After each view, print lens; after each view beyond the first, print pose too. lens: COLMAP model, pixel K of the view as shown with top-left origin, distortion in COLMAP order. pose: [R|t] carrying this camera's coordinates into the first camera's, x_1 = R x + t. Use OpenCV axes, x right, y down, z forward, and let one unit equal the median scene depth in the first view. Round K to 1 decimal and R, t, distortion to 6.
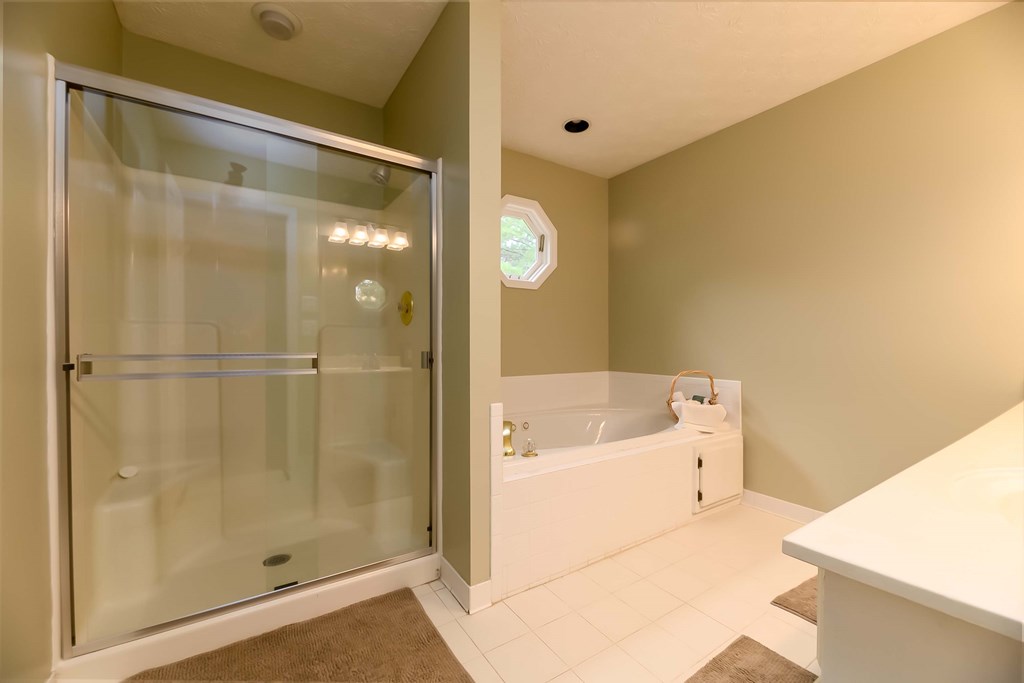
lens RADIAL K [[405.8, 0, 512.0], [0, 405.8, 341.5], [0, 0, 1]] dist [-0.009835, -0.000290]
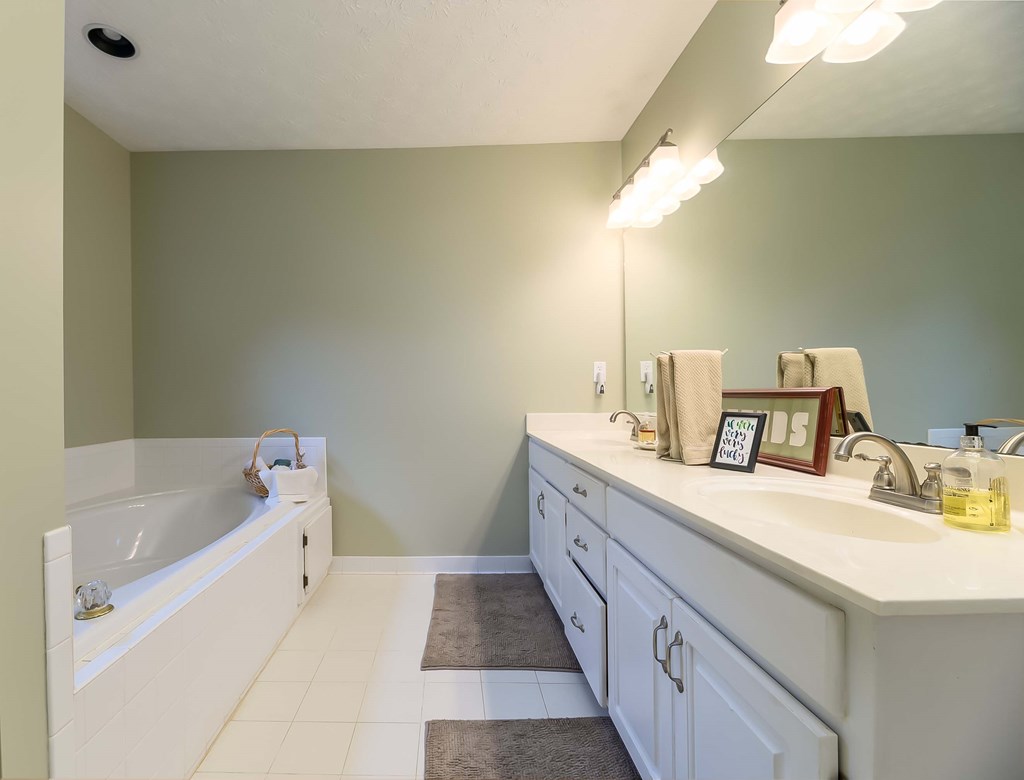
lens RADIAL K [[459.2, 0, 432.9], [0, 459.2, 391.4], [0, 0, 1]] dist [0.013034, -0.014429]
pose [[0.572712, -0.002155, 0.819754, -0.137622], [0.008968, 0.999953, -0.003636, 0.001827], [-0.819707, 0.009434, 0.572705, 0.219332]]
